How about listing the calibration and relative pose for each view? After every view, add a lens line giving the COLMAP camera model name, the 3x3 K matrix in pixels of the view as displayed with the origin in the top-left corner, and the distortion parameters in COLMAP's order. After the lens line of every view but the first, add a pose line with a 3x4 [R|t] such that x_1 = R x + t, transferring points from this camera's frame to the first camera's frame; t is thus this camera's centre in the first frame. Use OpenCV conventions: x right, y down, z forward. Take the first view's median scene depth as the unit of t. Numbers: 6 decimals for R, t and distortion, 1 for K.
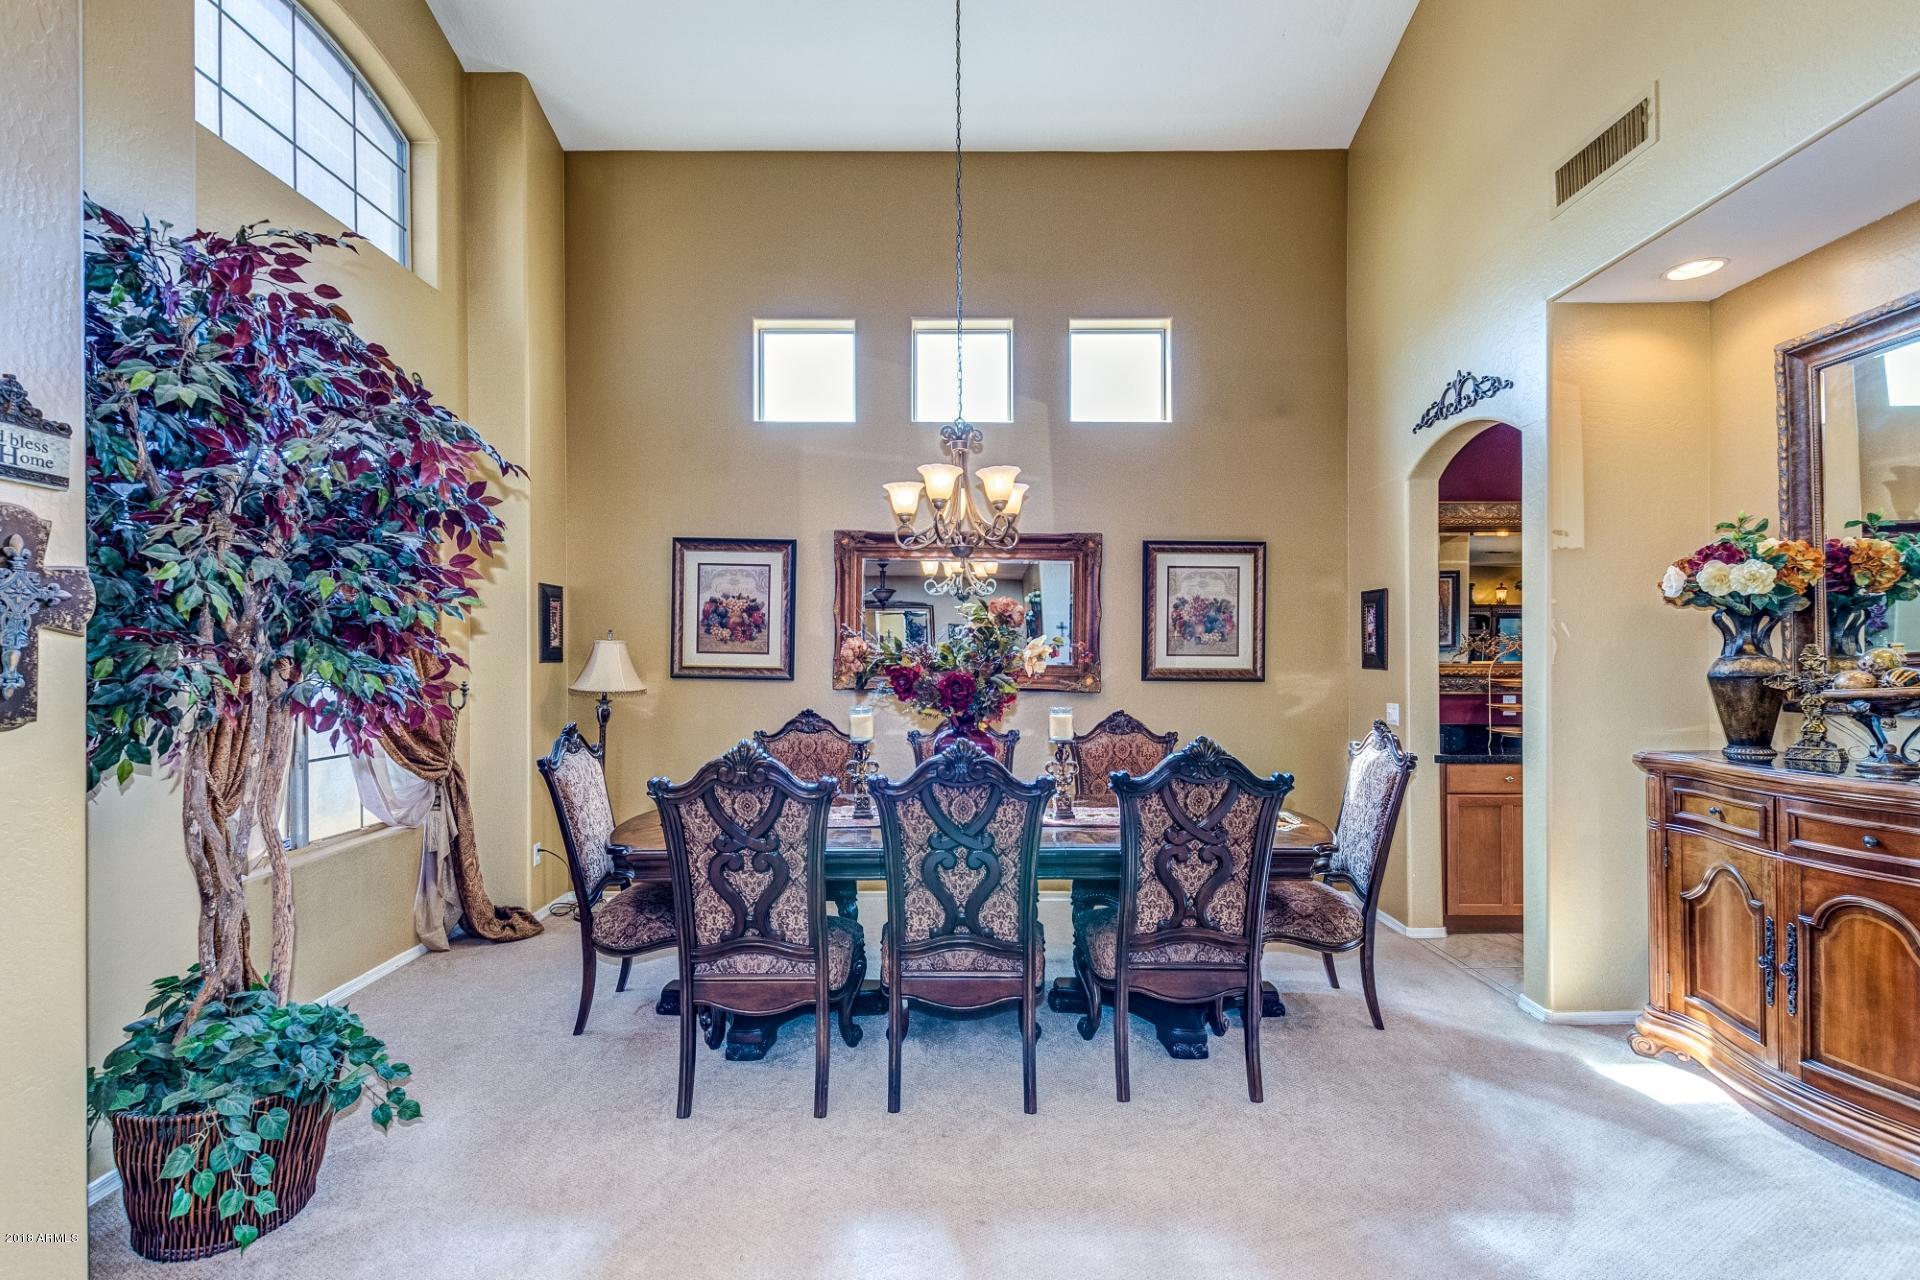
lens RADIAL K [[889.0, 0, 962.0], [0, 889.0, 666.4], [0, 0, 1]] dist [-0.001497, -0.000186]
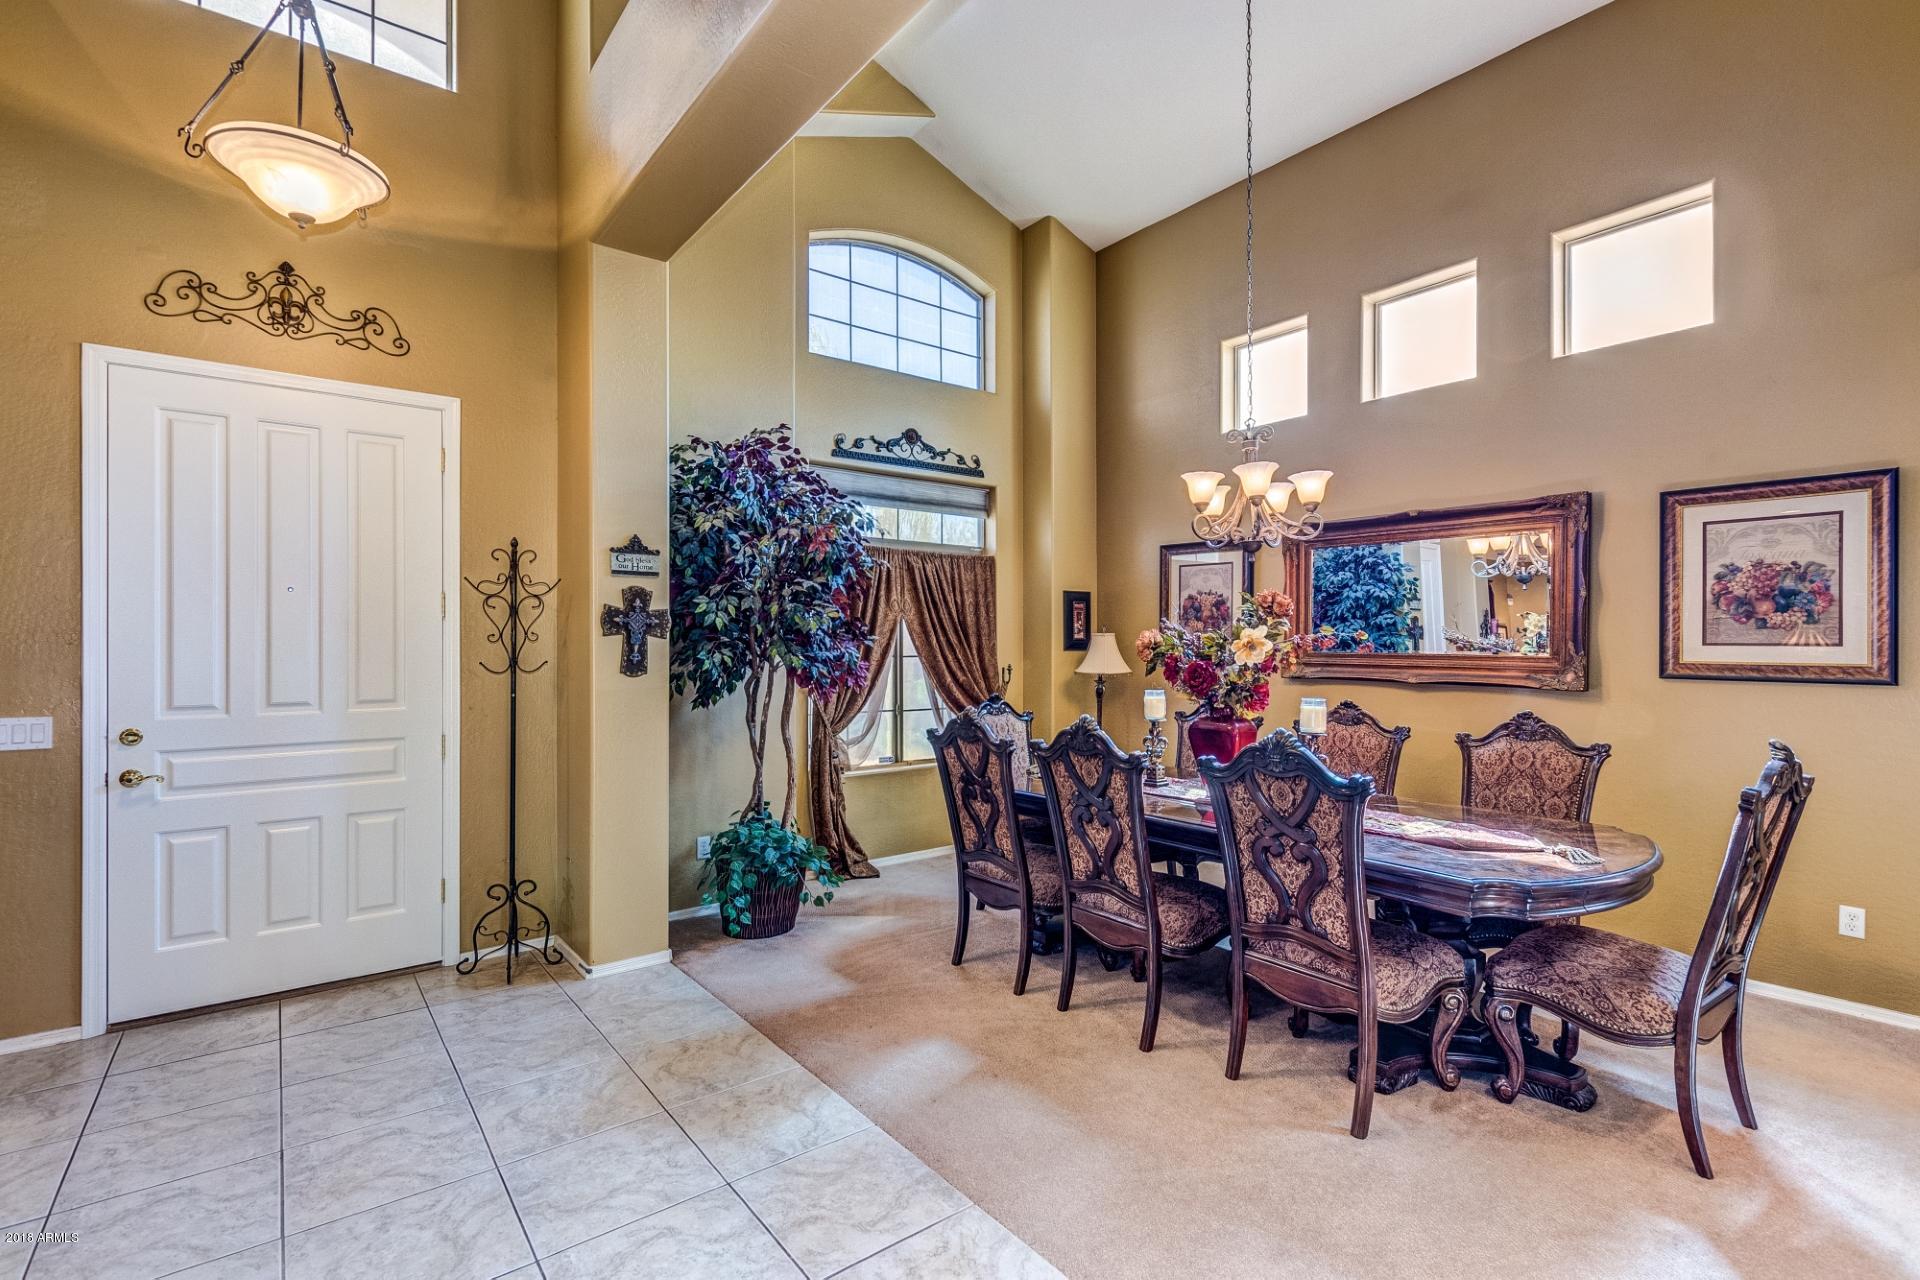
lens RADIAL K [[929.1, 0, 960.0], [0, 929.1, 640.0], [0, 0, 1]] dist [0.002799, 0.000463]
pose [[0.590835, -0.005654, -0.806772, 0.536179], [-0.008038, 0.999885, -0.012894, -0.001763], [0.806752, 0.014104, 0.590722, 0.065374]]
